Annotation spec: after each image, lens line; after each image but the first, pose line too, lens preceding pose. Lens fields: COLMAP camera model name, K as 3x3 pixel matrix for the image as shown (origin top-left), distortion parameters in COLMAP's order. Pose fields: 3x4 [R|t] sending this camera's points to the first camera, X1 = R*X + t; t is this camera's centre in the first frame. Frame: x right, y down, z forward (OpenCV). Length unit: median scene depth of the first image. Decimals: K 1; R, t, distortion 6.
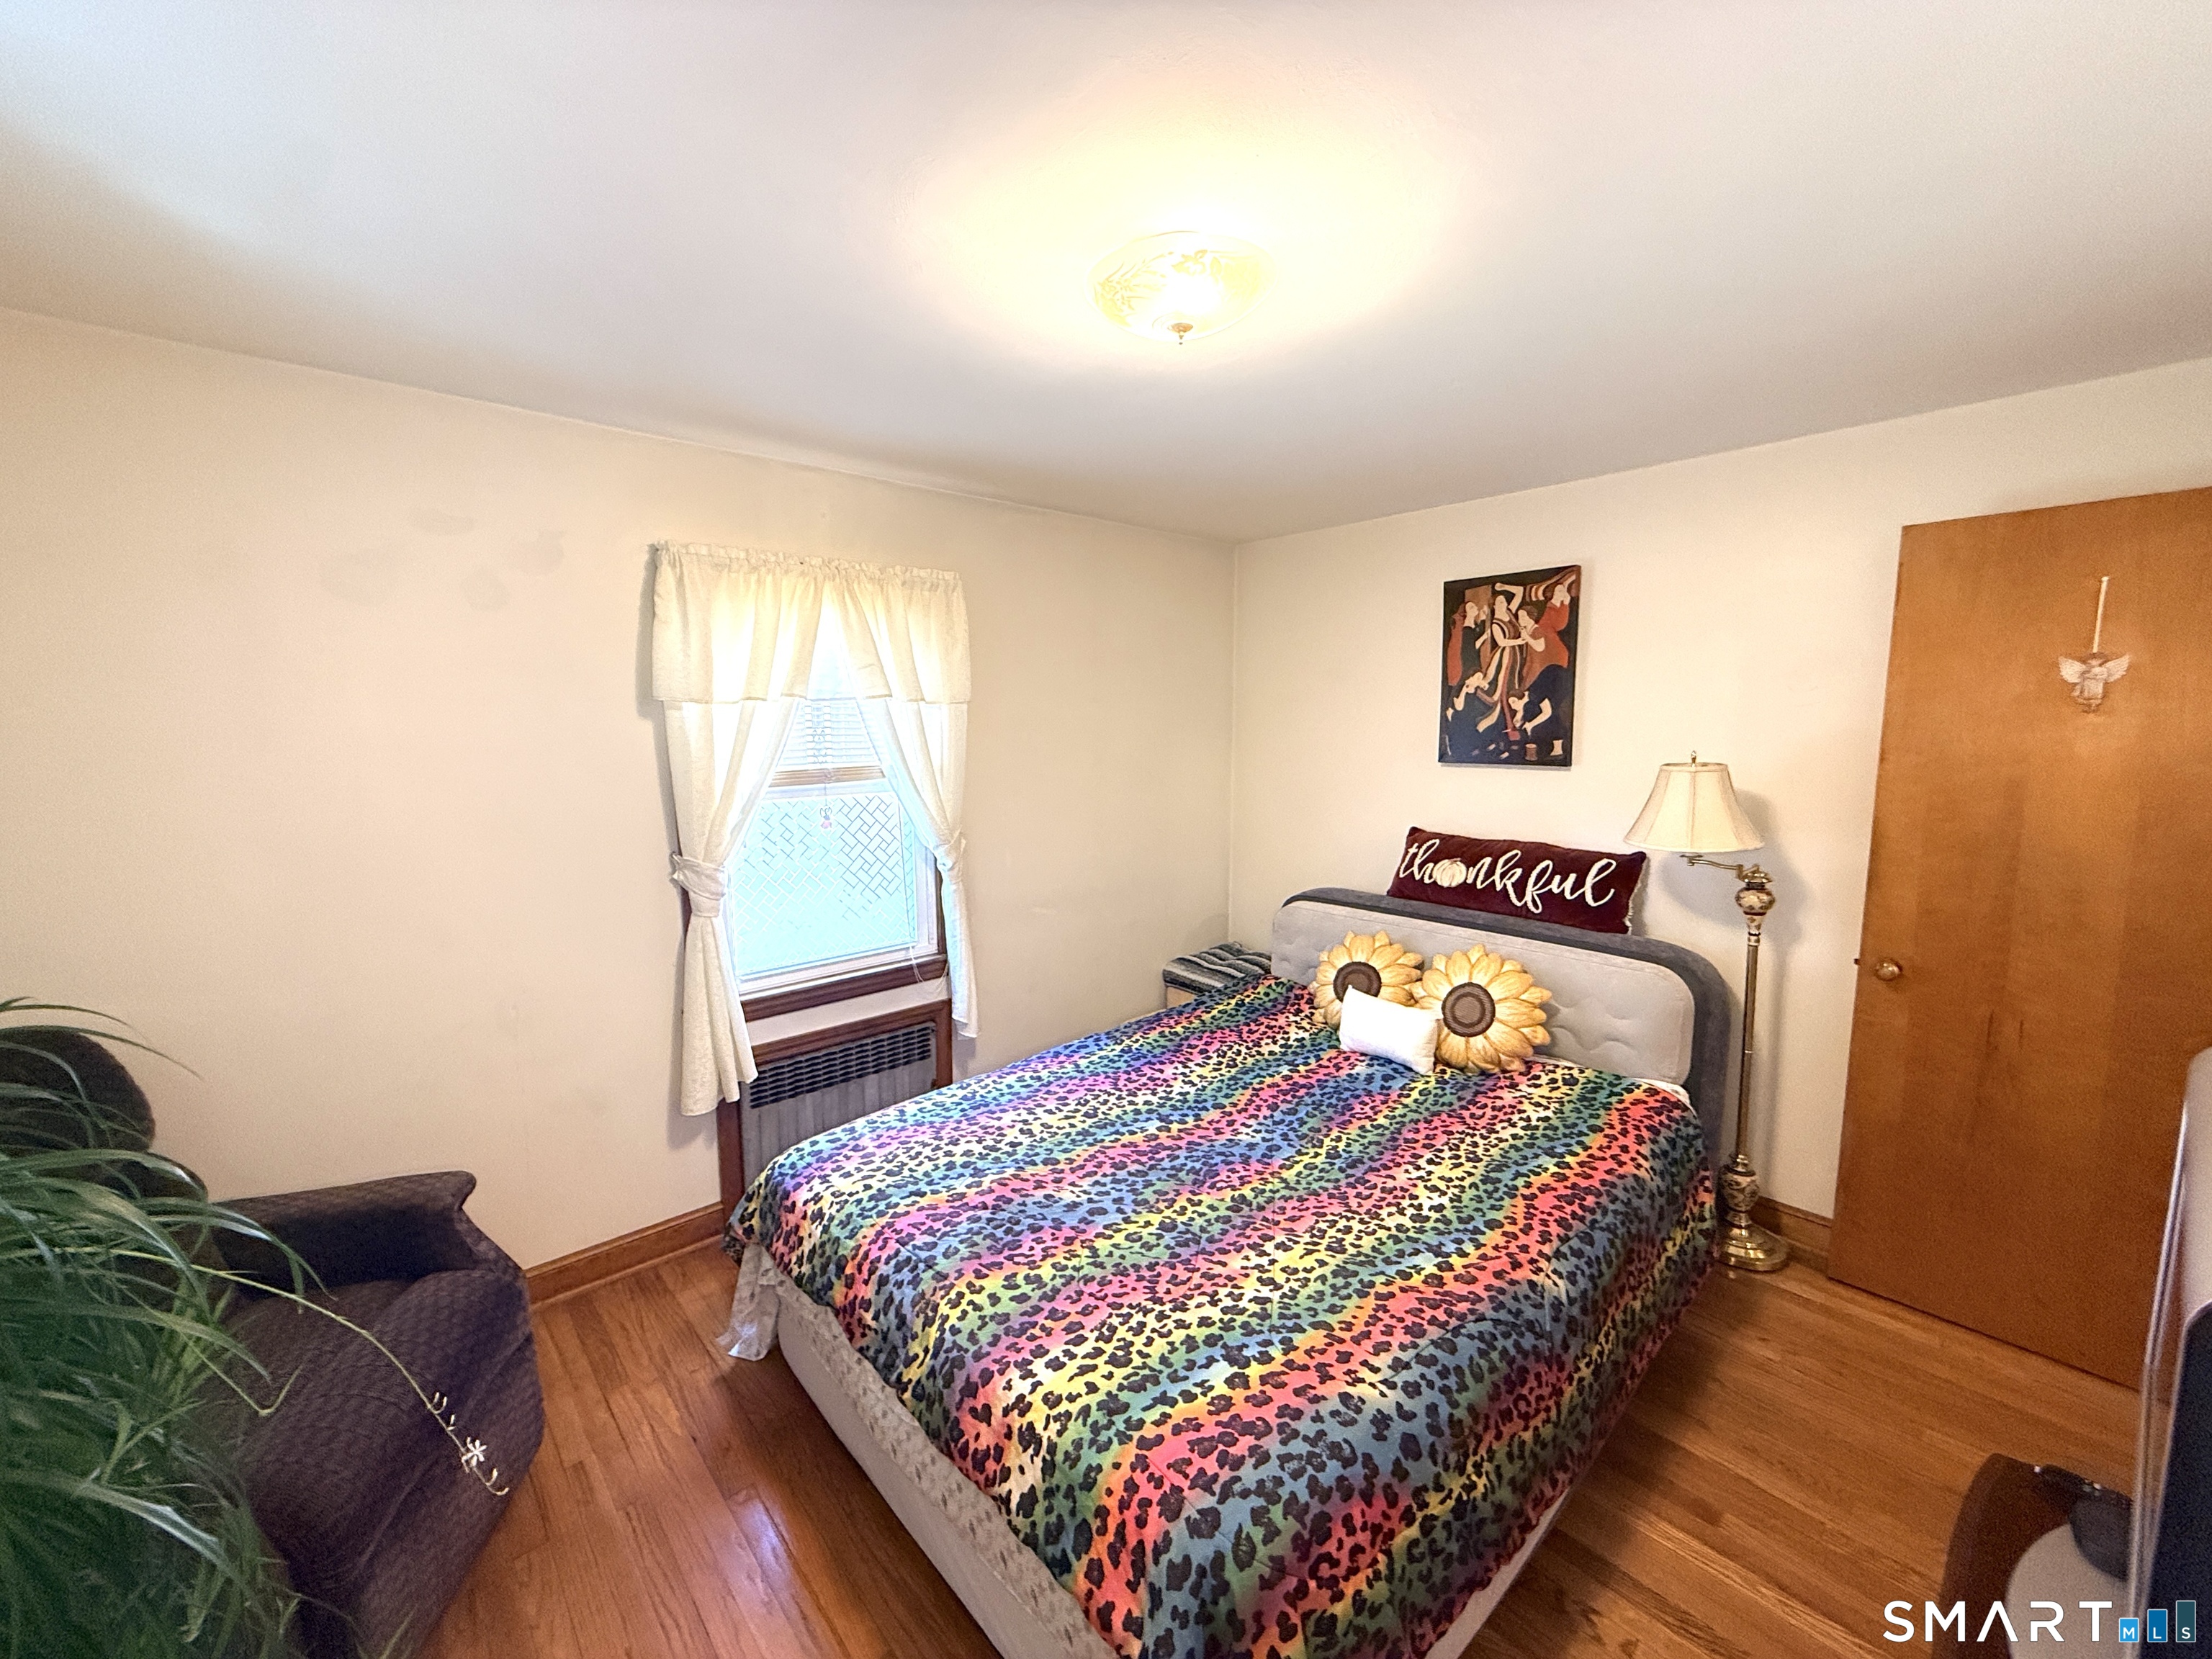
lens RADIAL K [[879.4, 0, 1098.3], [0, 879.4, 826.8], [0, 0, 1]] dist [-0.001281, 0.000159]
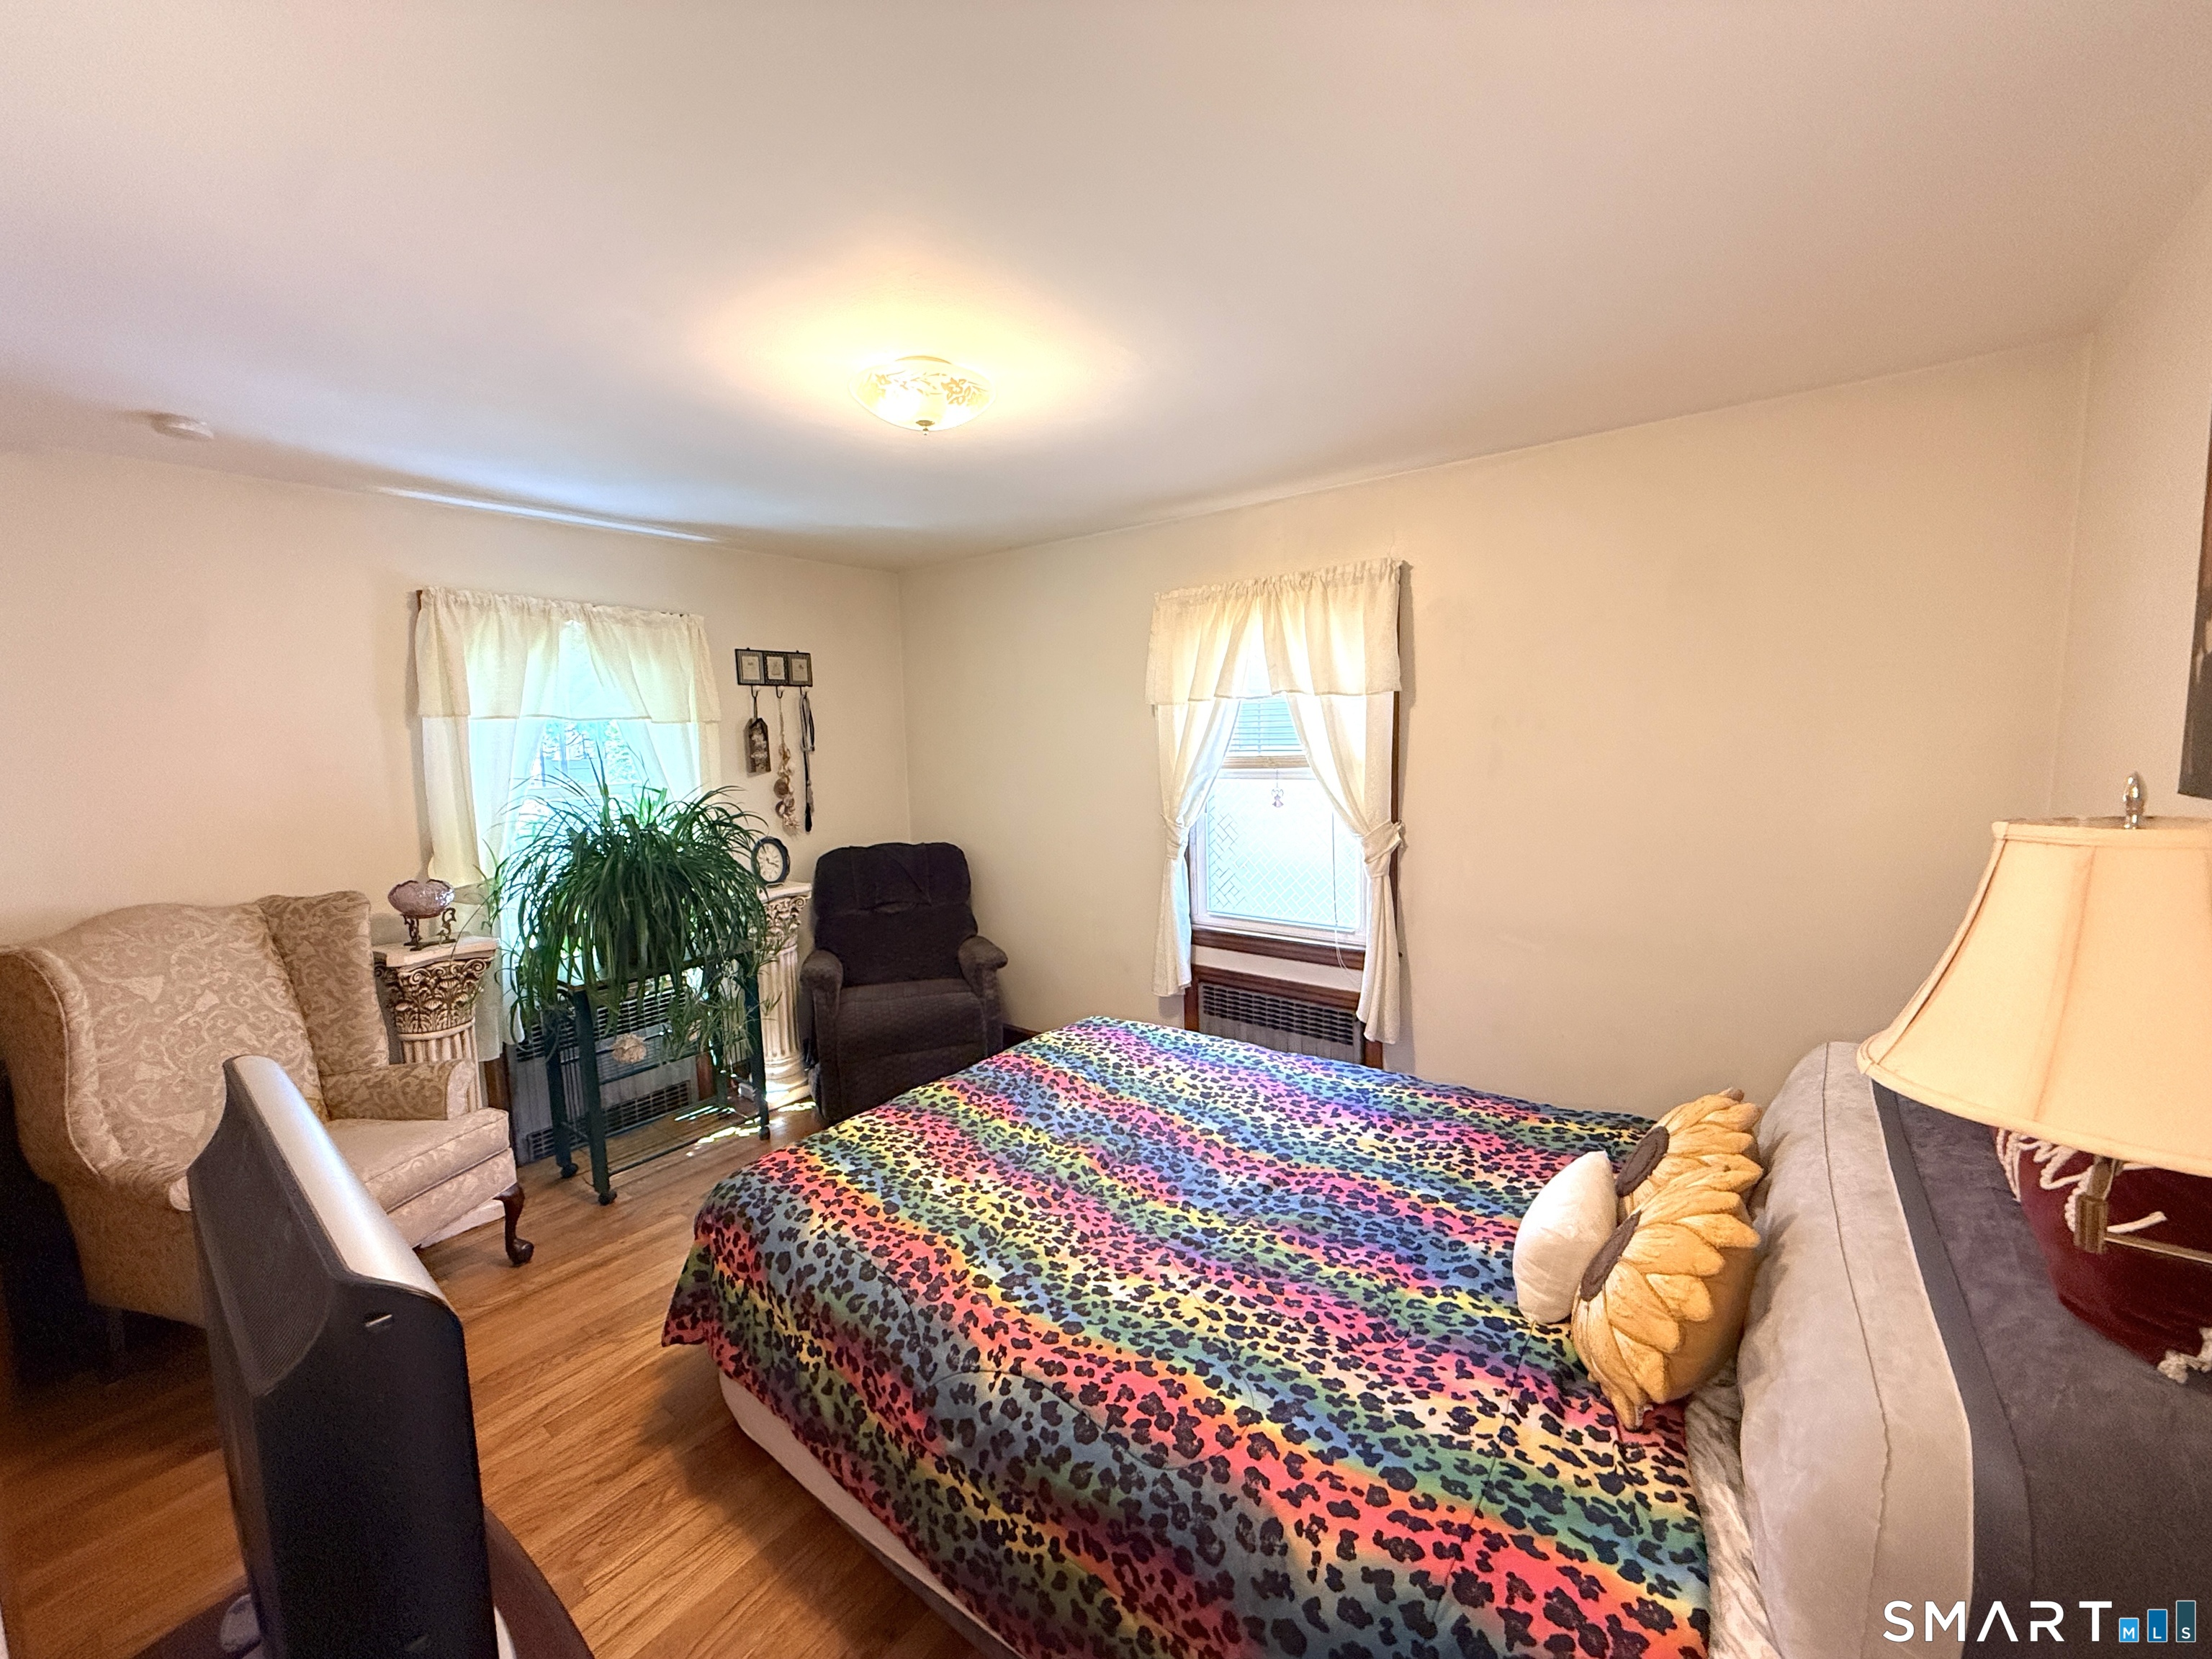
lens RADIAL K [[879.4, 0, 1098.3], [0, 879.4, 826.8], [0, 0, 1]] dist [-0.001281, 0.000159]
pose [[0.178847, 0.104685, -0.978292, 0.932373], [-0.101440, 0.990986, 0.087499, -0.060175], [0.978634, 0.083589, 0.187854, 0.649447]]
